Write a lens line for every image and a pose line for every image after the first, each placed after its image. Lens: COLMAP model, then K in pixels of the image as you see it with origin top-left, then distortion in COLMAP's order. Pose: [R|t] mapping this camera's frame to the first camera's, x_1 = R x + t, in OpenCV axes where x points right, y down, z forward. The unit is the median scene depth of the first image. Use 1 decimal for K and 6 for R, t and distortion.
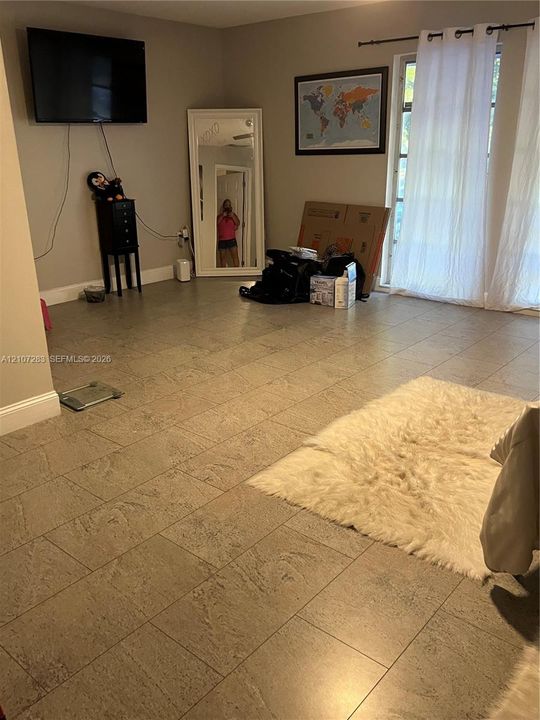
lens RADIAL K [[617.3, 0, 270.0], [0, 617.3, 360.0], [0, 0, 1]] dist [0.000676, -0.004505]
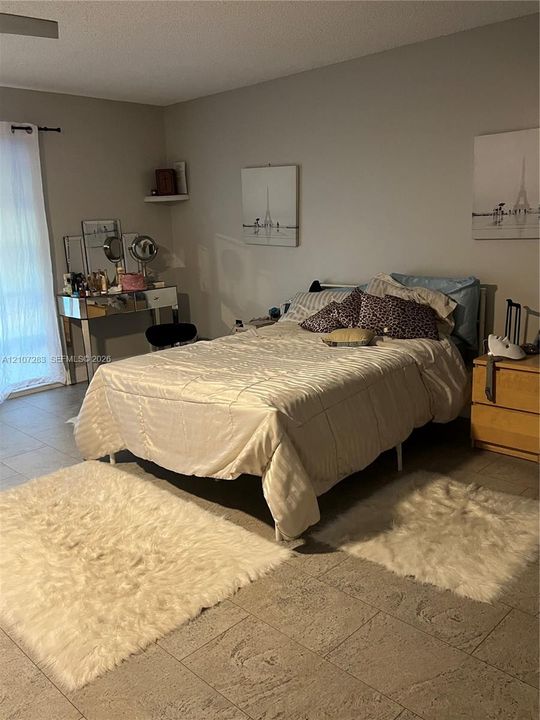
lens RADIAL K [[617.3, 0, 270.0], [0, 617.3, 360.0], [0, 0, 1]] dist [0.000676, -0.004505]
pose [[0.070485, -0.217023, 0.973618, -0.779092], [0.374299, 0.910481, 0.175853, -0.236637], [-0.924626, 0.352029, 0.145407, 0.670630]]
